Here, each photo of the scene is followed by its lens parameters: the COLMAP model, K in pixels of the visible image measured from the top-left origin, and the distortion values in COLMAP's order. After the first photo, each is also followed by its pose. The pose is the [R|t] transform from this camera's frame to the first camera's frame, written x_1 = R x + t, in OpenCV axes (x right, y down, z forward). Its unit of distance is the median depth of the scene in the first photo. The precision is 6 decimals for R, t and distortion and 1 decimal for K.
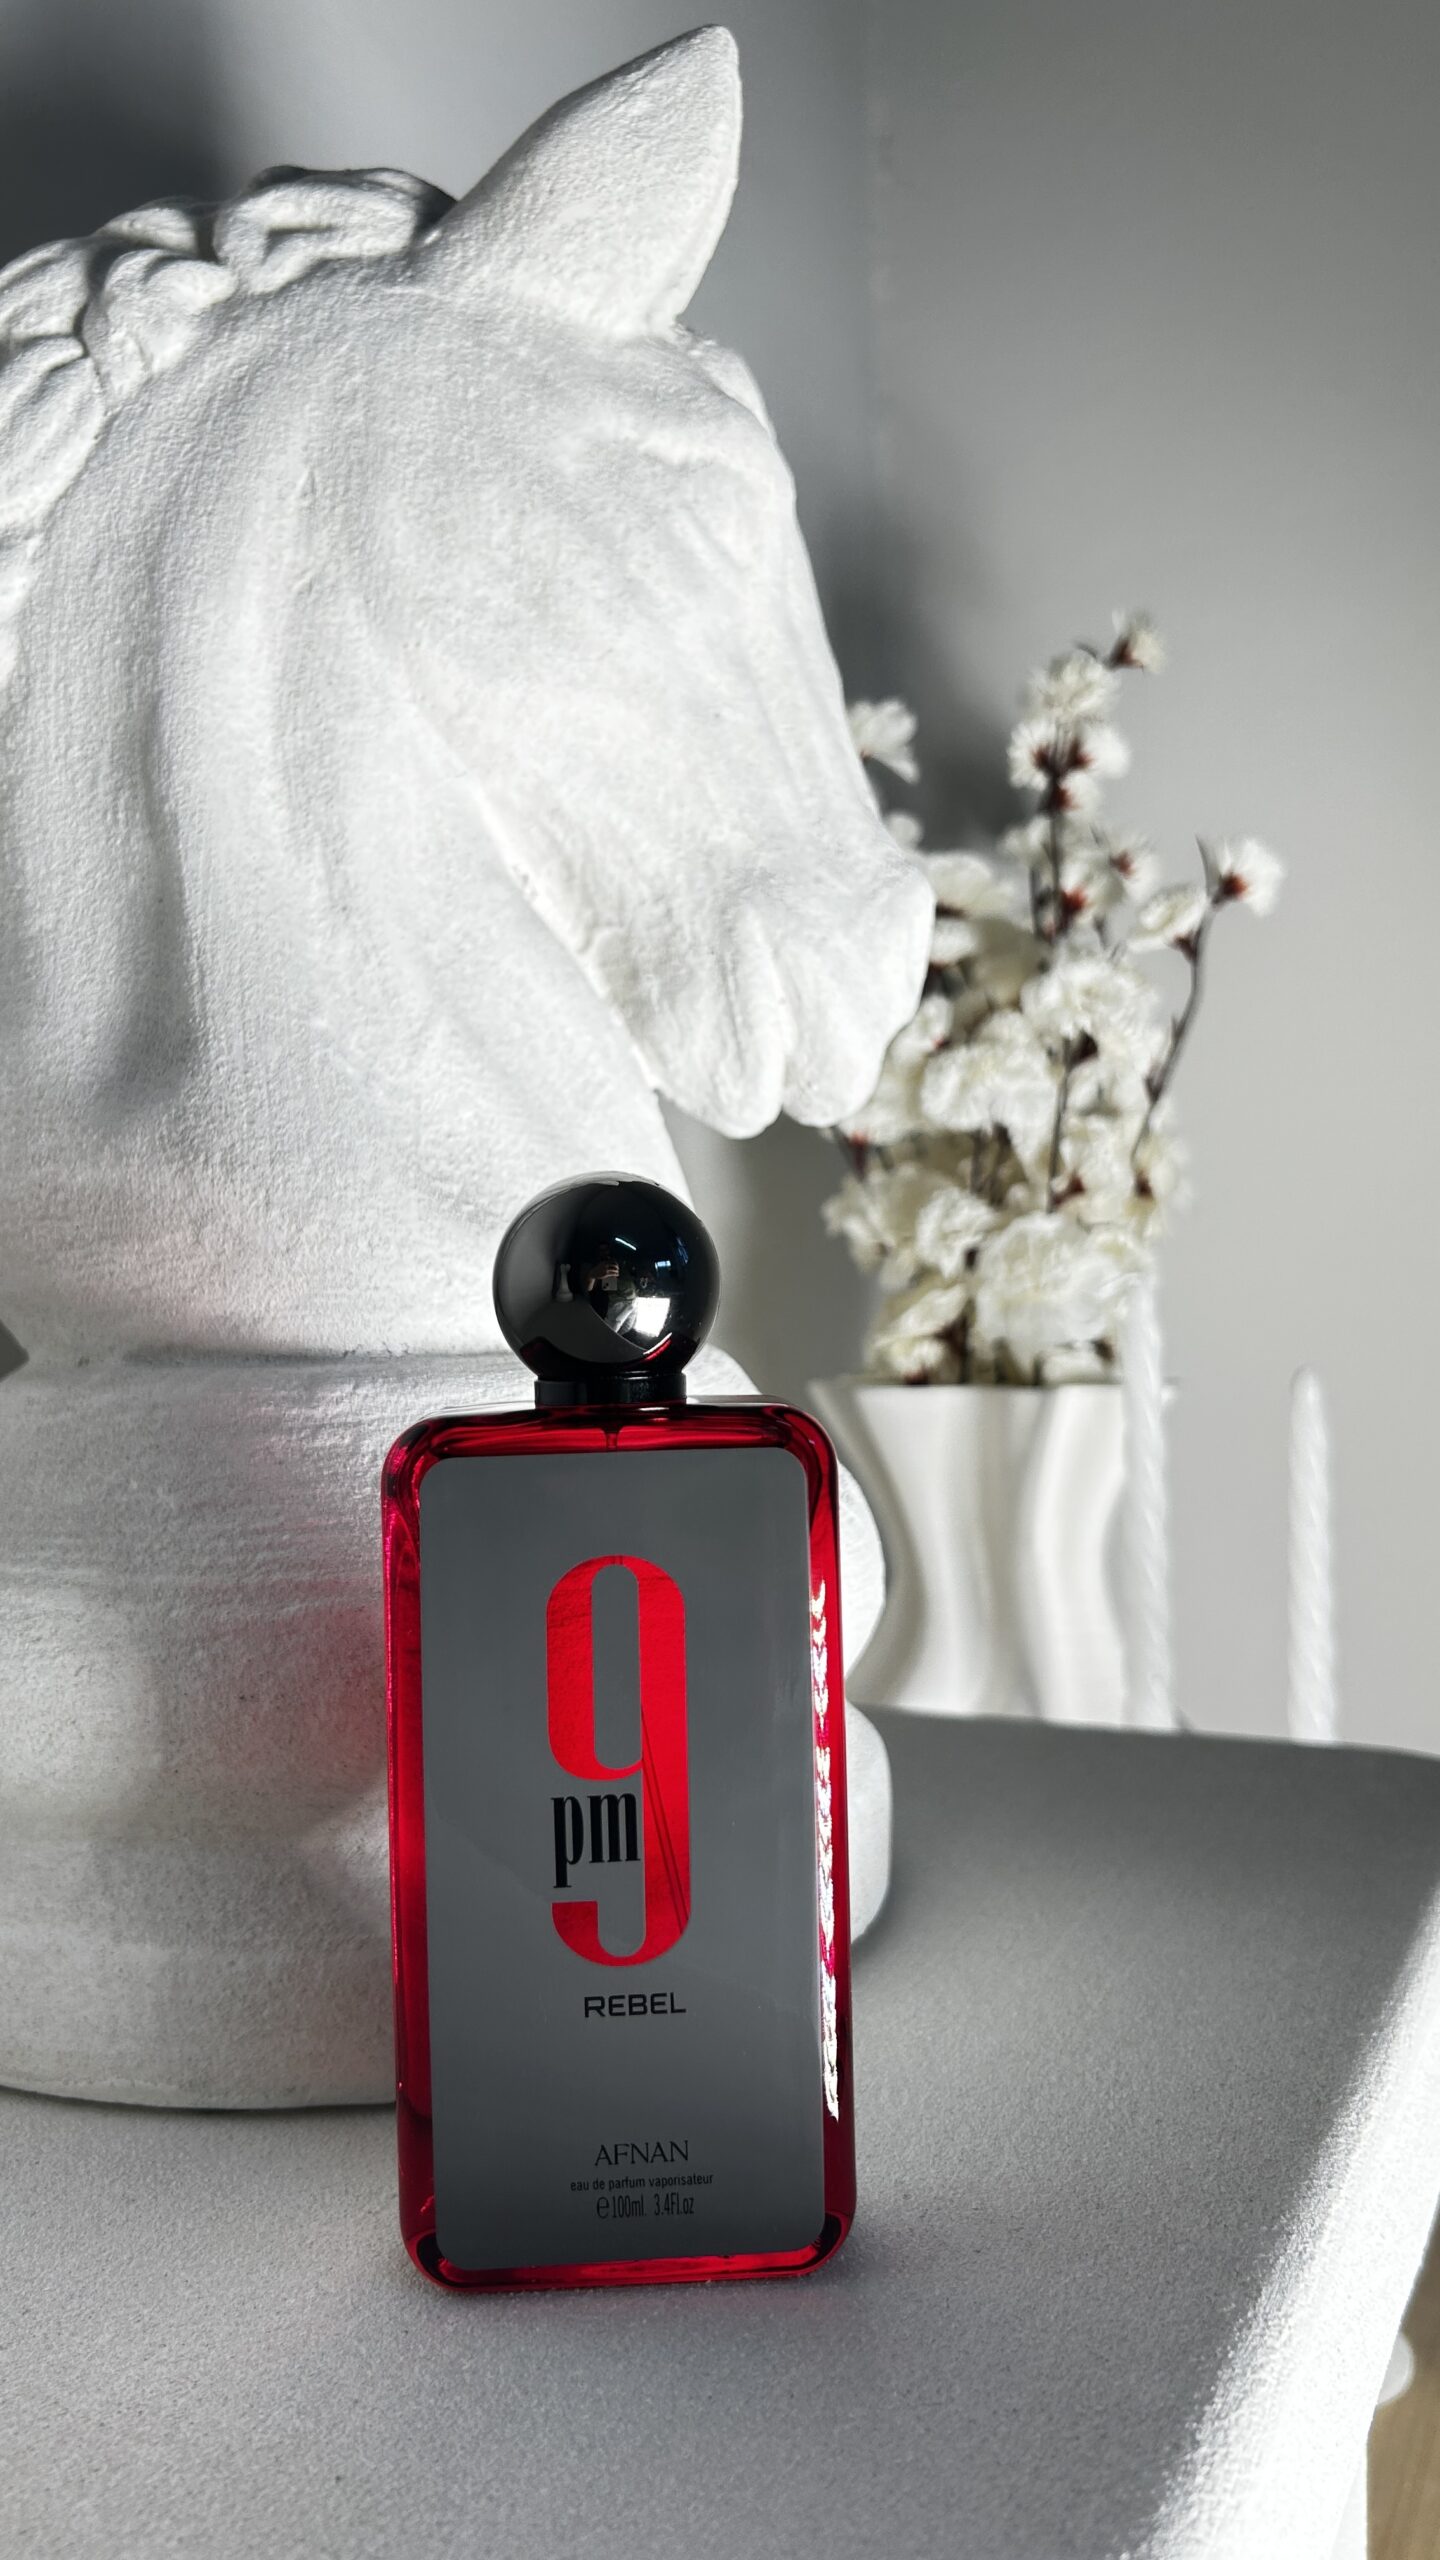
lens RADIAL K [[1986.6, 0, 734.7], [0, 1986.6, 1267.2], [0, 0, 1]] dist [-0.024082, -0.019664]
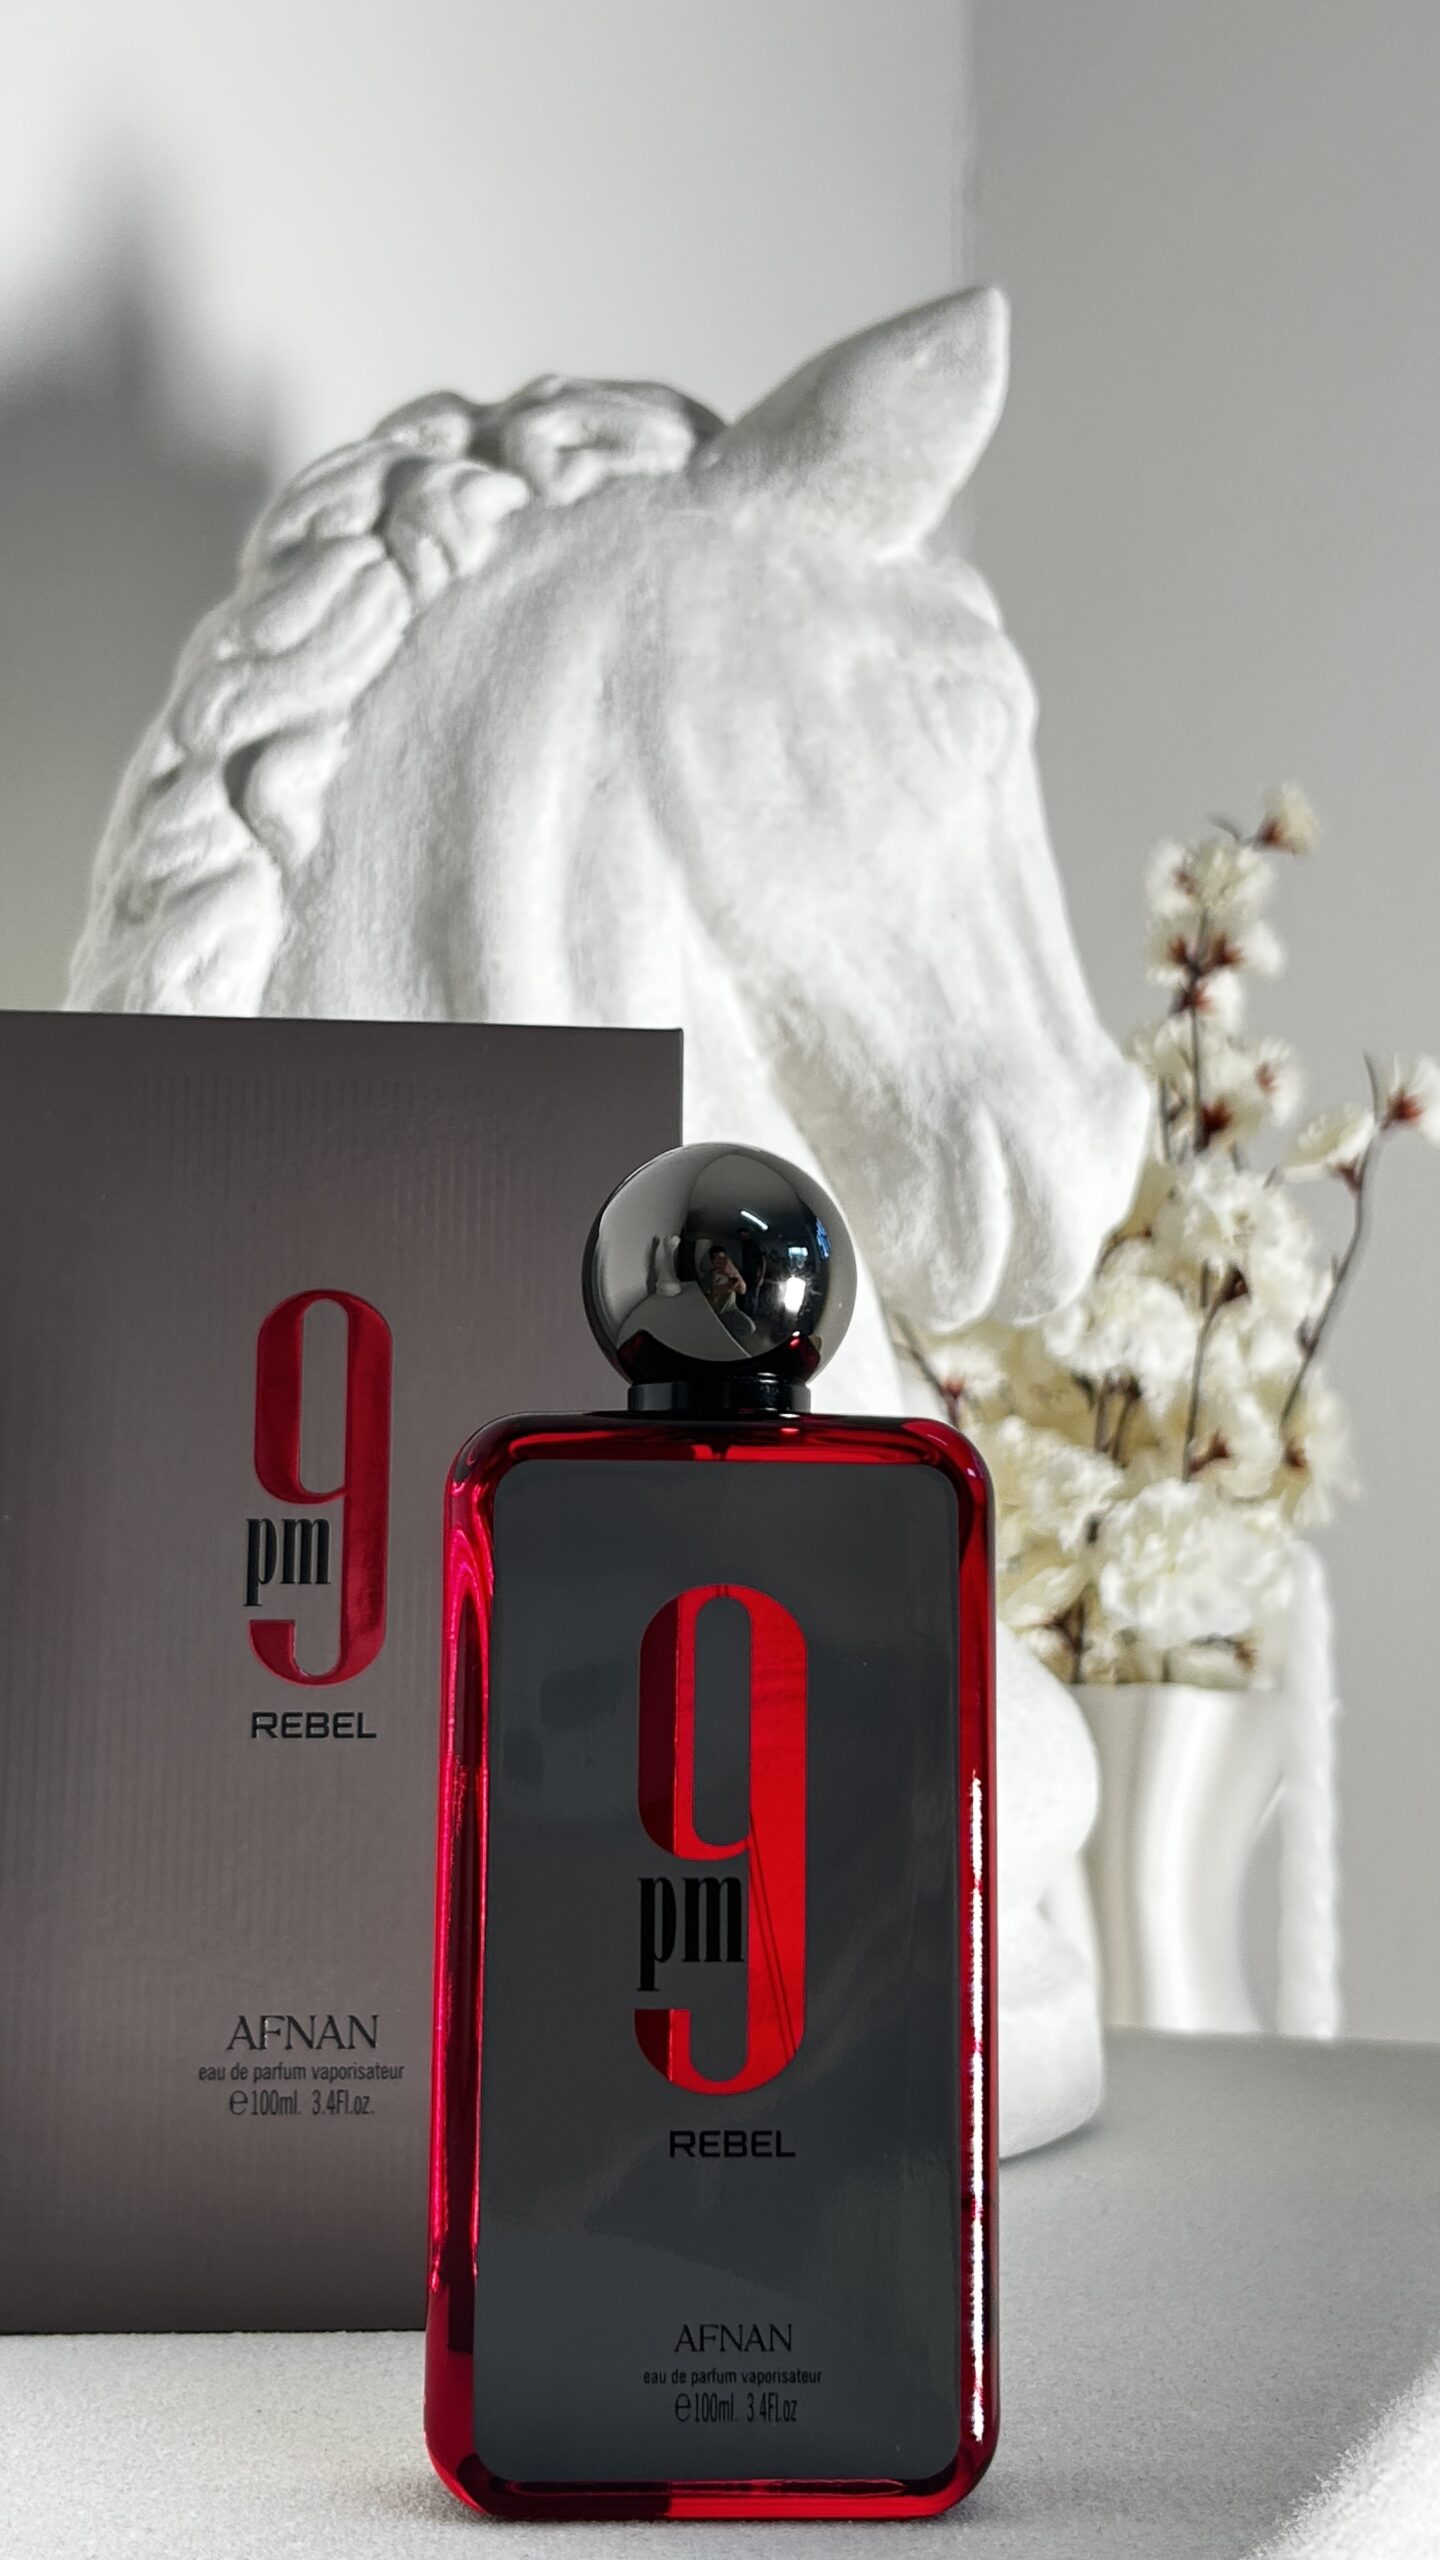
lens RADIAL K [[3150.5, 0, 661.5], [0, 3150.5, 1291.6], [0, 0, 1]] dist [0.033798, 0.000000]
pose [[0.998280, 0.043245, 0.039577, -0.121506], [-0.037963, 0.991347, -0.125657, 0.070674], [-0.044668, 0.123939, 0.991284, -0.331931]]
